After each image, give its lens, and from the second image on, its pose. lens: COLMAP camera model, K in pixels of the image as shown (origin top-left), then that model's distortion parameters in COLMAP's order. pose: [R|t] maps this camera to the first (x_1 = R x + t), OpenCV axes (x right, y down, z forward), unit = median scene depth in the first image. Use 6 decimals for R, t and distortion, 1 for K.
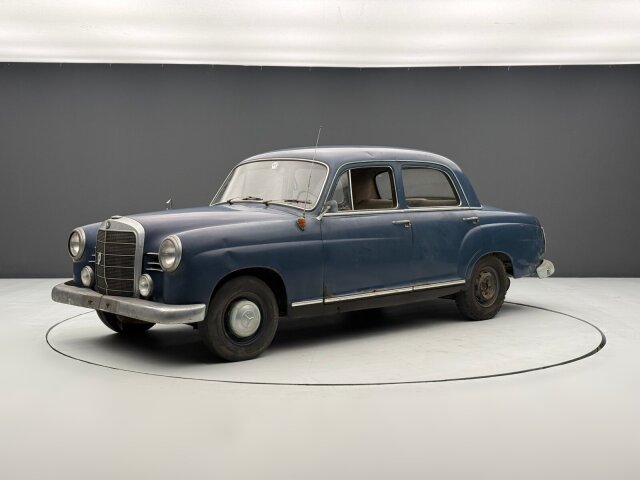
lens RADIAL K [[920.0, 0, 322.6], [0, 920.0, 243.4], [0, 0, 1]] dist [0.100187, 0.000000]
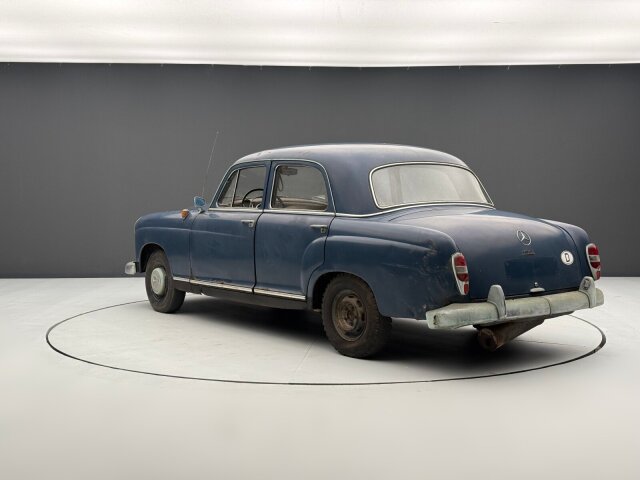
lens RADIAL K [[920.0, 0, 344.1], [0, 920.0, 263.9], [0, 0, 1]] dist [0.100187, 0.000000]
pose [[-0.058942, 0.098972, -0.993343, 1.101875], [-0.066462, 0.992476, 0.102829, -0.089171], [0.996047, 0.072080, -0.051921, 1.182718]]
